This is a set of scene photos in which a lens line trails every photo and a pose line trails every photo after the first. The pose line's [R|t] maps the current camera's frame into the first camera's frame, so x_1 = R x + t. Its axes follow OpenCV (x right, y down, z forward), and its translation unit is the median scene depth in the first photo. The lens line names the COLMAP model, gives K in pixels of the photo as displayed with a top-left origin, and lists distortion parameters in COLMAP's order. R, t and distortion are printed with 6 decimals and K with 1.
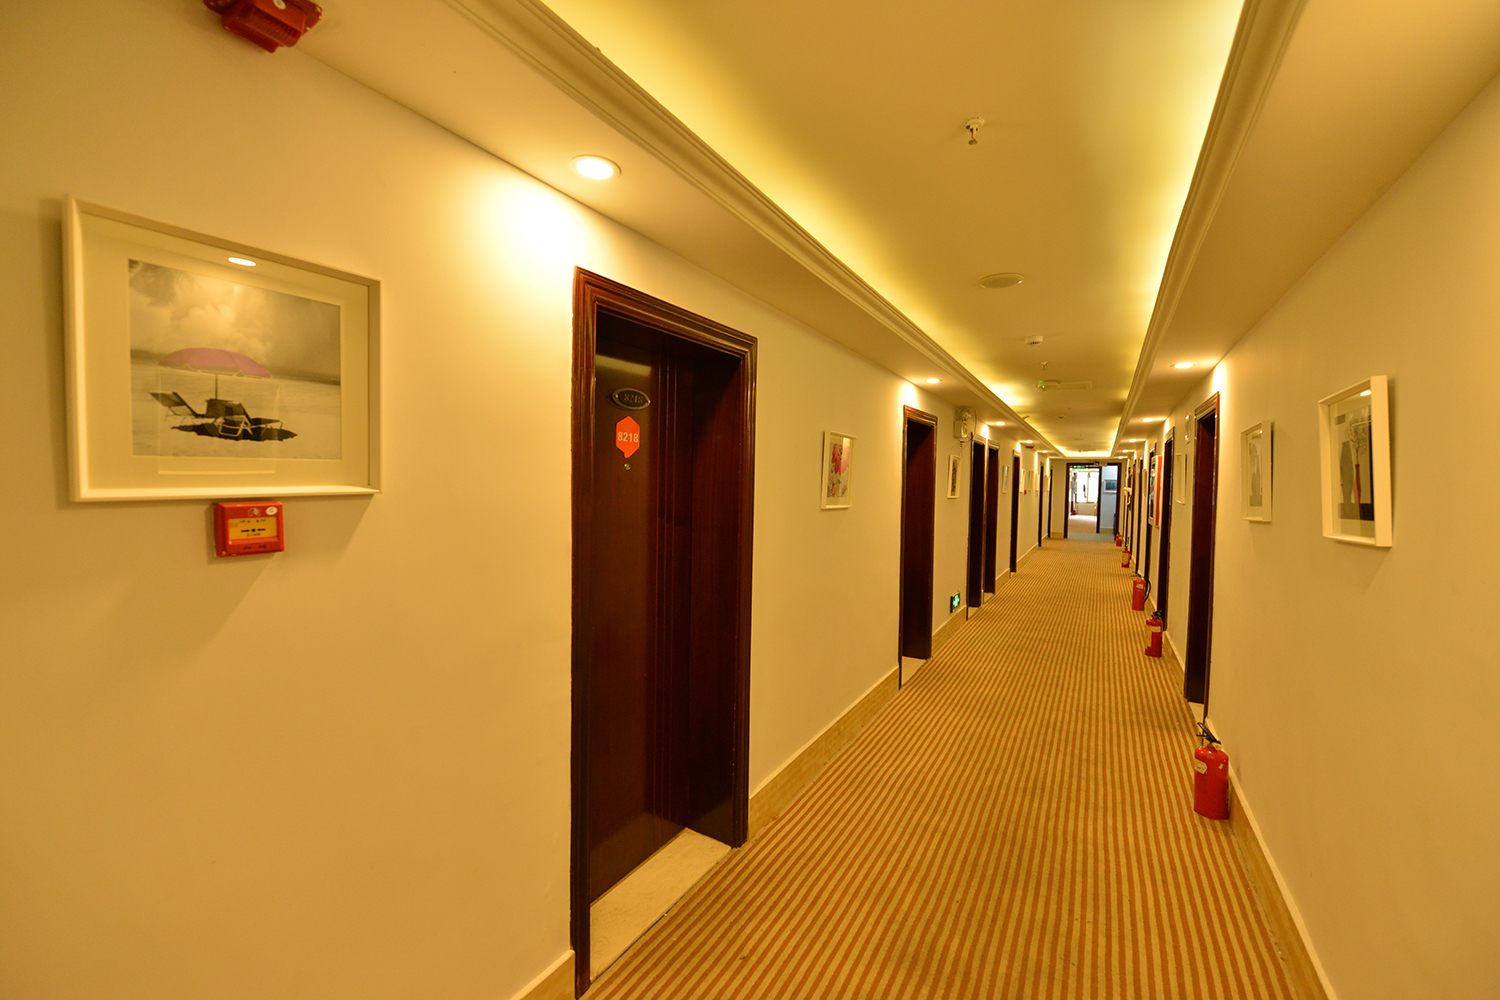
lens RADIAL K [[598.8, 0, 753.1], [0, 598.8, 500.8], [0, 0, 1]] dist [-0.007337, -0.000761]
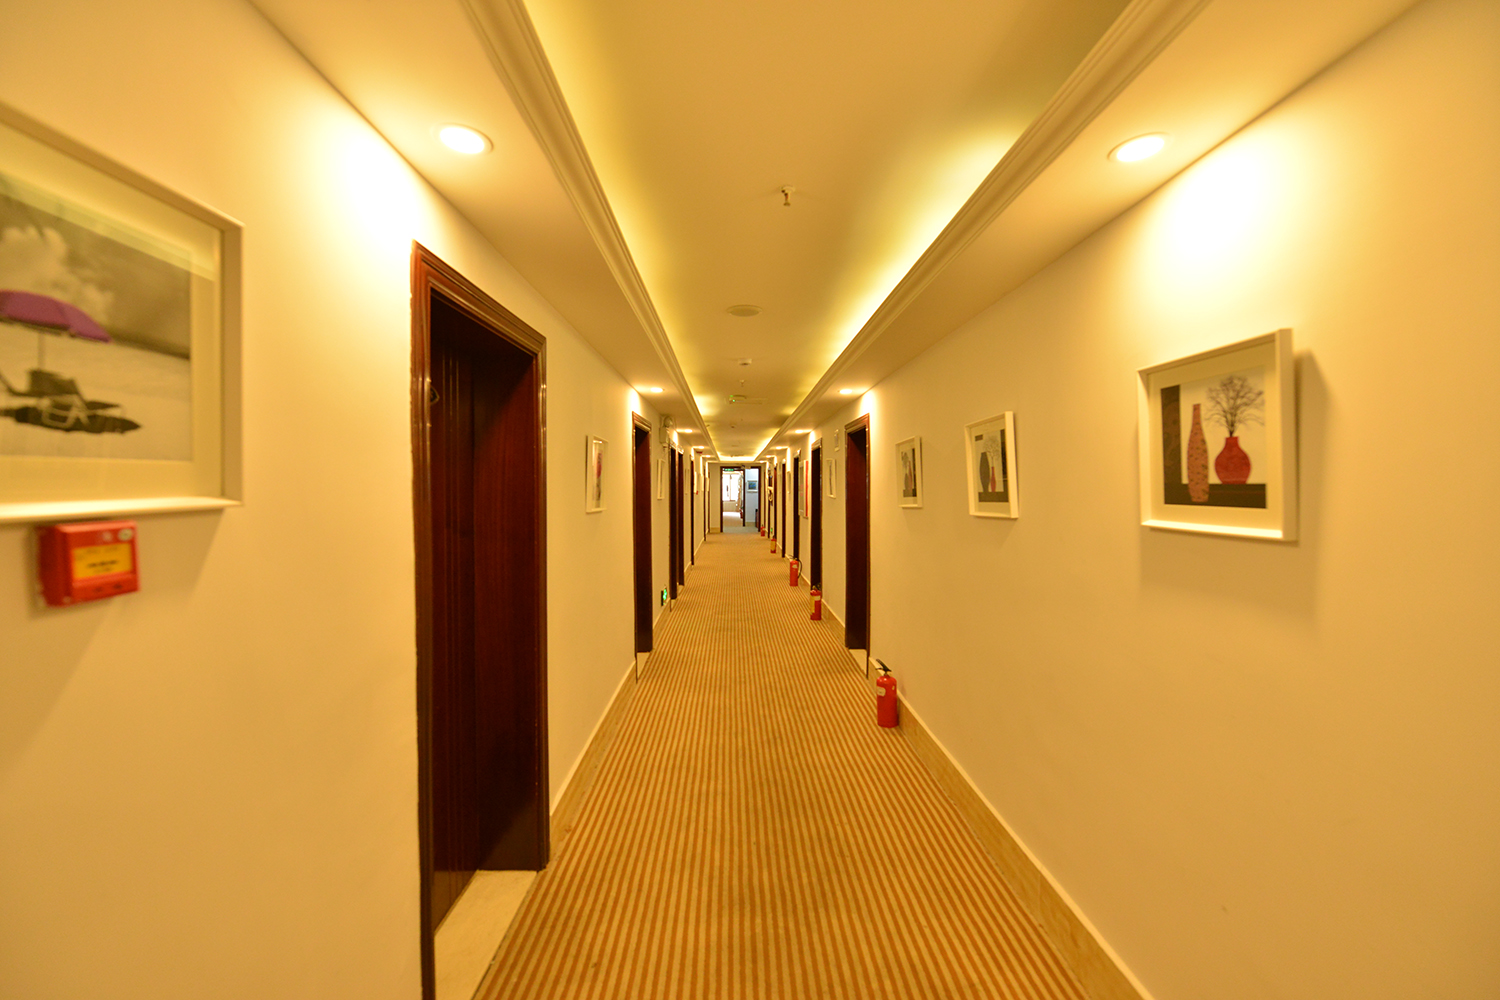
lens RADIAL K [[598.8, 0, 753.1], [0, 598.8, 500.8], [0, 0, 1]] dist [-0.007337, -0.000761]
pose [[0.842553, -0.031657, 0.537682, -0.236204], [0.035100, 0.999376, 0.003839, 0.000091], [-0.537469, 0.015638, 0.843139, 0.008041]]
